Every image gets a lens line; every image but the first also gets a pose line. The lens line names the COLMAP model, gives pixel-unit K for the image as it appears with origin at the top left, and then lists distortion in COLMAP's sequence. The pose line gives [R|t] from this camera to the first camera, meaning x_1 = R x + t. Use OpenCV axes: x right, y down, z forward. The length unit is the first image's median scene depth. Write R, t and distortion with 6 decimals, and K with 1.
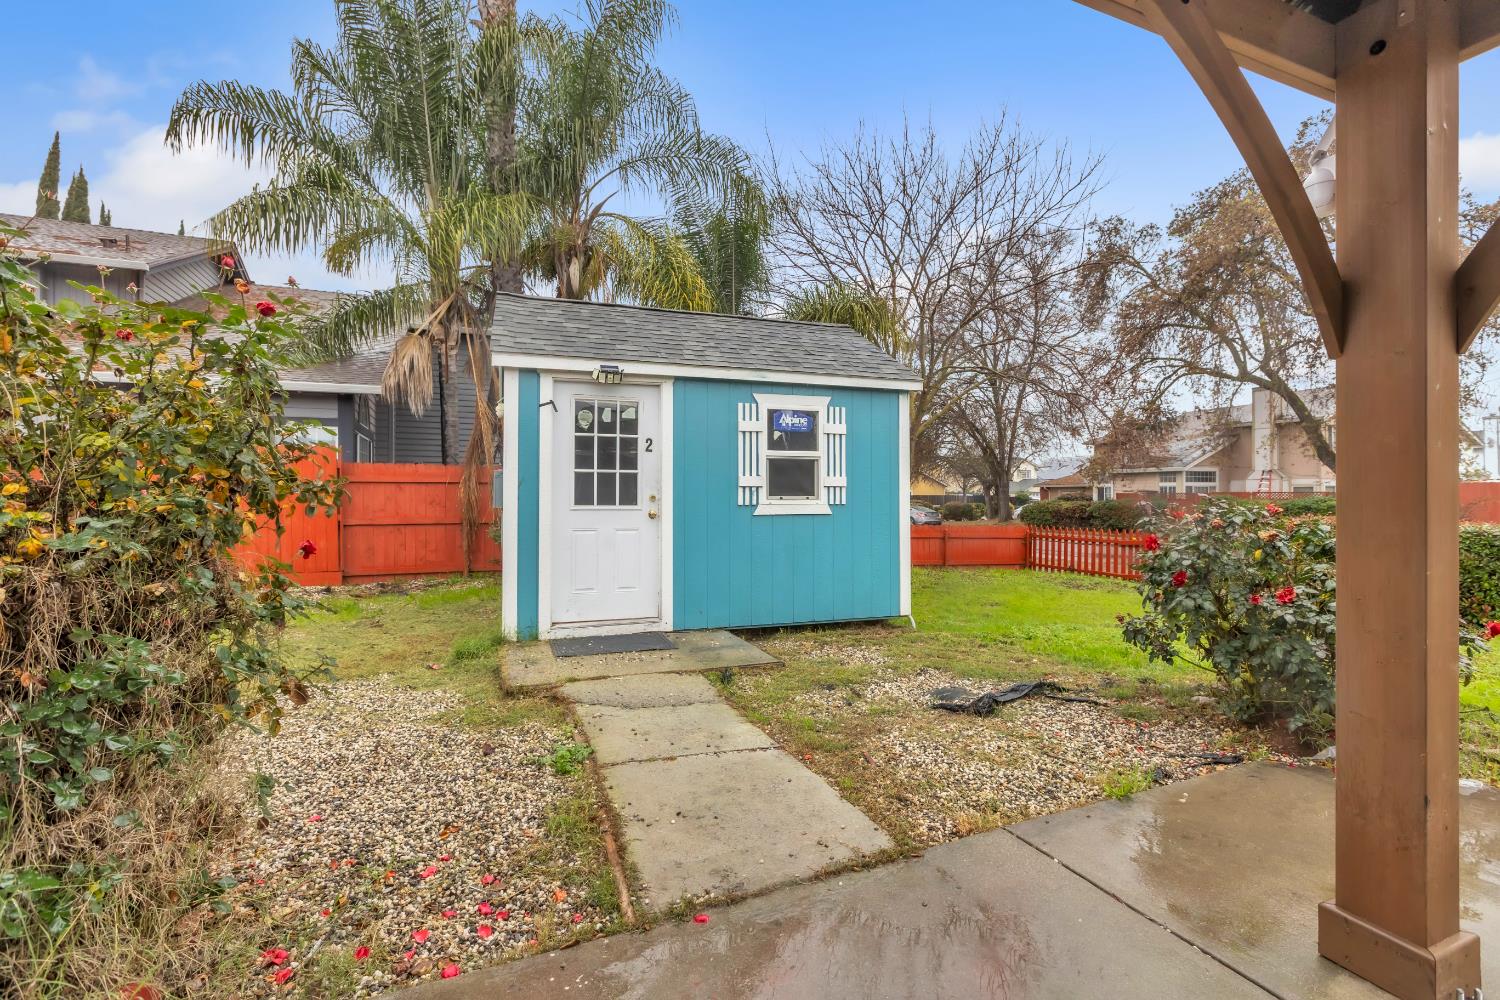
lens RADIAL K [[681.9, 0, 751.5], [0, 681.9, 496.3], [0, 0, 1]] dist [-0.002281, -0.000104]
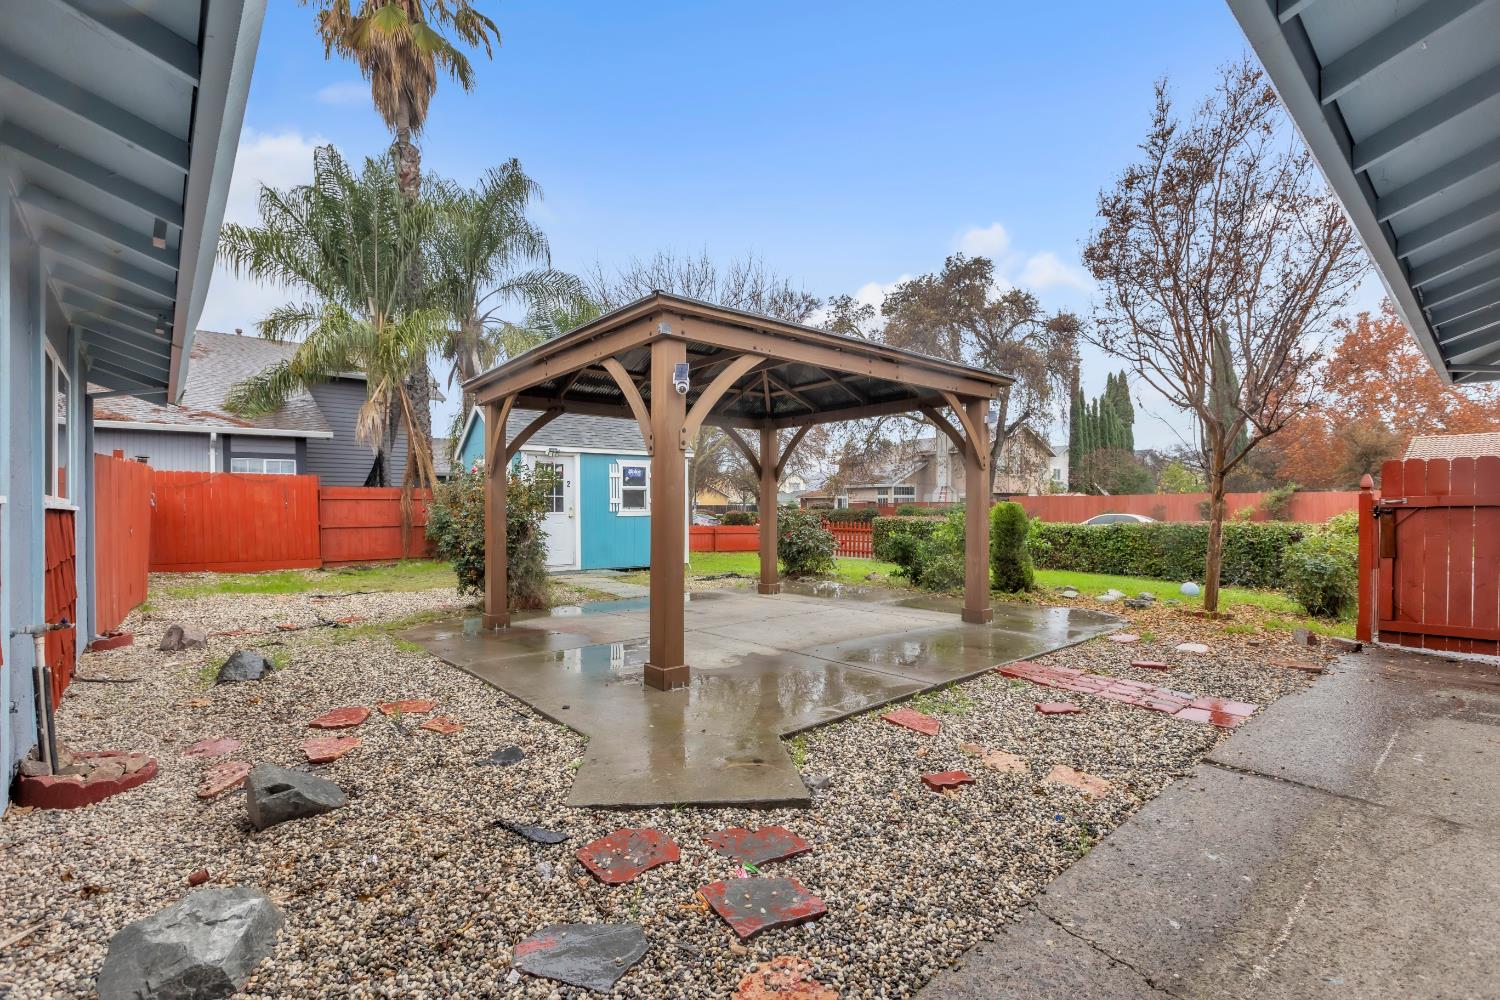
lens RADIAL K [[681.9, 0, 751.5], [0, 681.9, 496.3], [0, 0, 1]] dist [-0.002281, -0.000104]
pose [[0.953671, -0.000399, 0.300851, -0.138343], [0.004741, 0.999895, -0.013704, -0.002415], [-0.300814, 0.014495, 0.953573, -0.683751]]
